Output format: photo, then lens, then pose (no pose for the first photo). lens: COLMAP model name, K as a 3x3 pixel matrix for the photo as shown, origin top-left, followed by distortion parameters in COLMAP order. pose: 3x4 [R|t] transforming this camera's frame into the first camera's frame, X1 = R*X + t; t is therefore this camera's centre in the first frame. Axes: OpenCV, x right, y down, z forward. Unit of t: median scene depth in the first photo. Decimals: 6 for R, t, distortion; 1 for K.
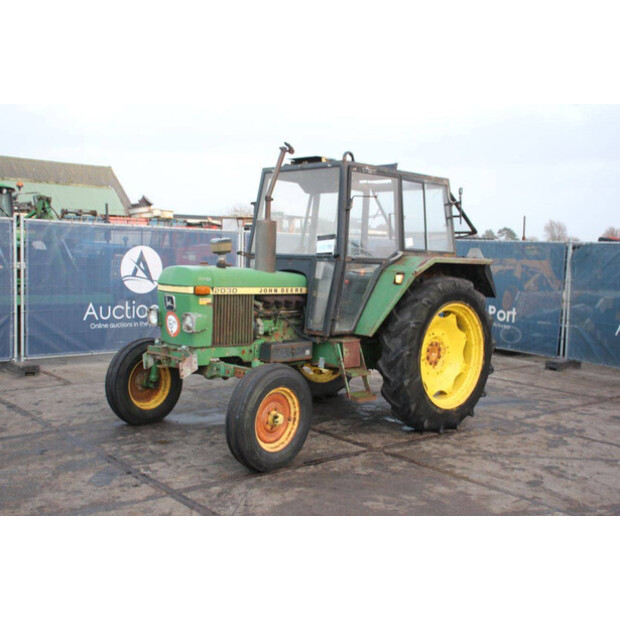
lens RADIAL K [[738.7, 0, 313.8], [0, 738.7, 310.9], [0, 0, 1]] dist [0.005644, 0.000000]
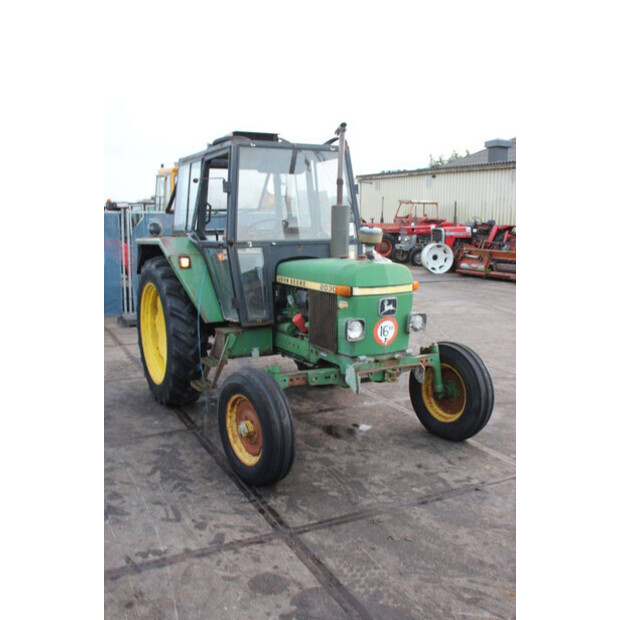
lens RADIAL K [[604.8, 0, 325.3], [0, 604.8, 320.2], [0, 0, 1]] dist [-0.046981, 0.000000]
pose [[0.233336, -0.190785, 0.953497, -0.859366], [0.083726, 0.980864, 0.175772, -0.121536], [-0.968785, 0.038818, 0.244844, 0.877263]]
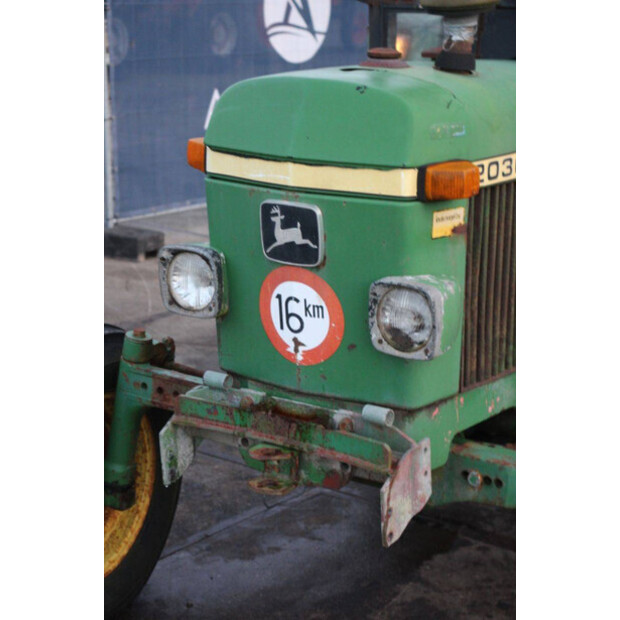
lens RADIAL K [[1423.6, 0, 308.6], [0, 1423.6, 310.2], [0, 0, 1]] dist [0.477892, 0.000000]
pose [[0.978042, -0.062345, 0.198865, -0.278609], [0.029688, 0.986154, 0.163155, -0.061221], [-0.206283, -0.153669, 0.966350, 0.522627]]
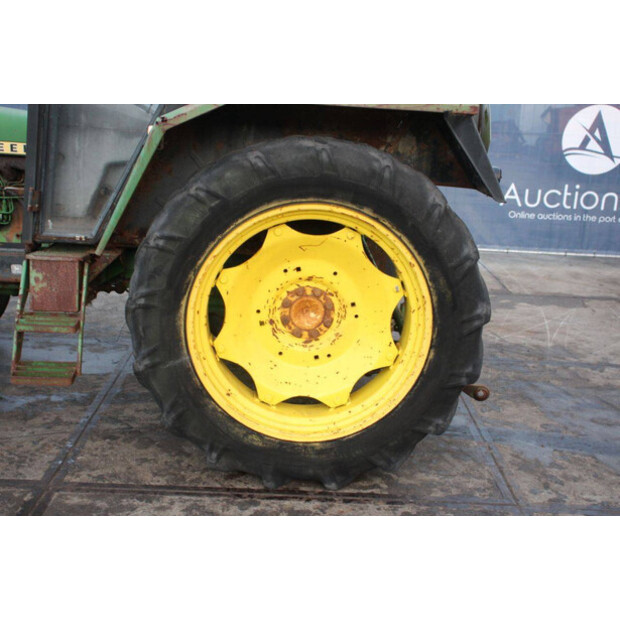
lens RADIAL K [[887.1, 0, 301.2], [0, 887.1, 311.2], [0, 0, 1]] dist [0.049660, 0.000000]
pose [[0.771631, 0.162800, -0.614884, 0.570611], [-0.083036, 0.984201, 0.156378, -0.031795], [0.630627, -0.069609, 0.772958, 0.679316]]
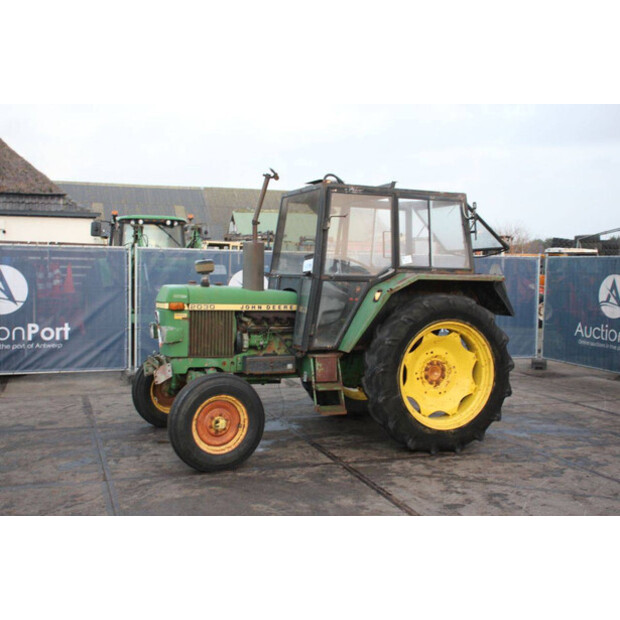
lens RADIAL K [[762.2, 0, 309.4], [0, 762.2, 309.9], [0, 0, 1]] dist [0.011562, 0.000000]
pose [[0.928806, 0.001715, -0.370563, 0.444584], [-0.015137, 0.999330, -0.033314, 0.012455], [0.370258, 0.036551, 0.928210, 0.000487]]
